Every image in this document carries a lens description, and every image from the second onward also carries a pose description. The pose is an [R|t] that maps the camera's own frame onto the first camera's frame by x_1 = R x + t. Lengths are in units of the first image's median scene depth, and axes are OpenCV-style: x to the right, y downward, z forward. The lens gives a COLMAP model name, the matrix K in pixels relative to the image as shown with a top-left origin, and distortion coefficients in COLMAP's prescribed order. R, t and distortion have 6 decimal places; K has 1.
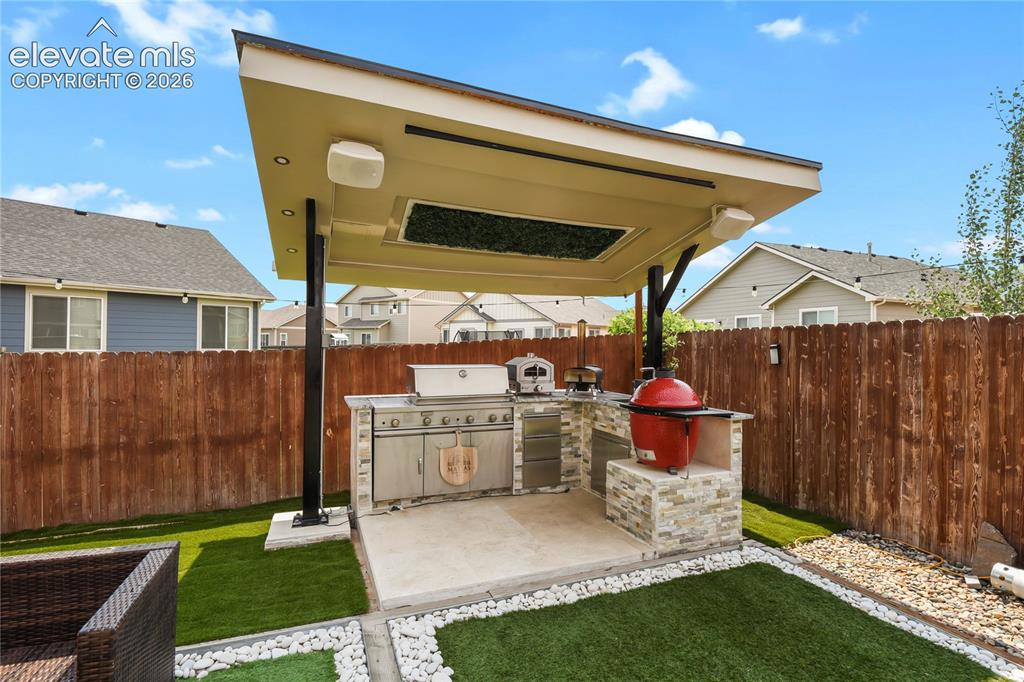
lens RADIAL K [[494.9, 0, 517.8], [0, 494.9, 344.4], [0, 0, 1]] dist [-0.005910, -0.005633]
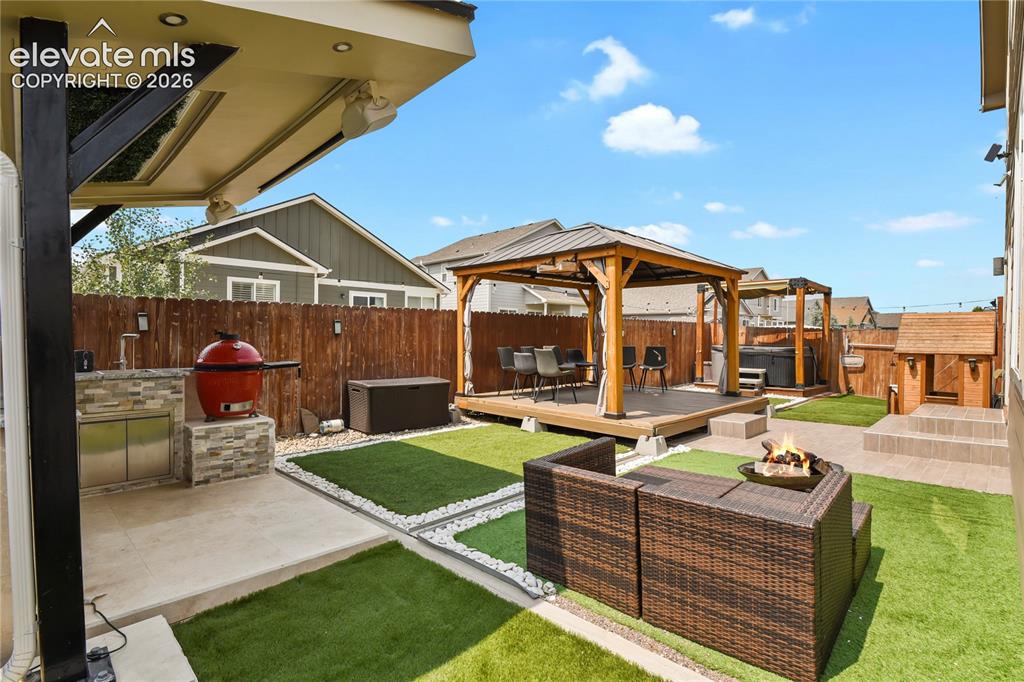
lens RADIAL K [[494.9, 0, 517.8], [0, 494.9, 342.2], [0, 0, 1]] dist [-0.005910, -0.005633]
pose [[-0.397077, -0.023480, 0.917485, -1.063177], [-0.014975, 0.999705, 0.019104, 0.042337], [-0.917663, -0.006153, -0.397312, 0.880554]]
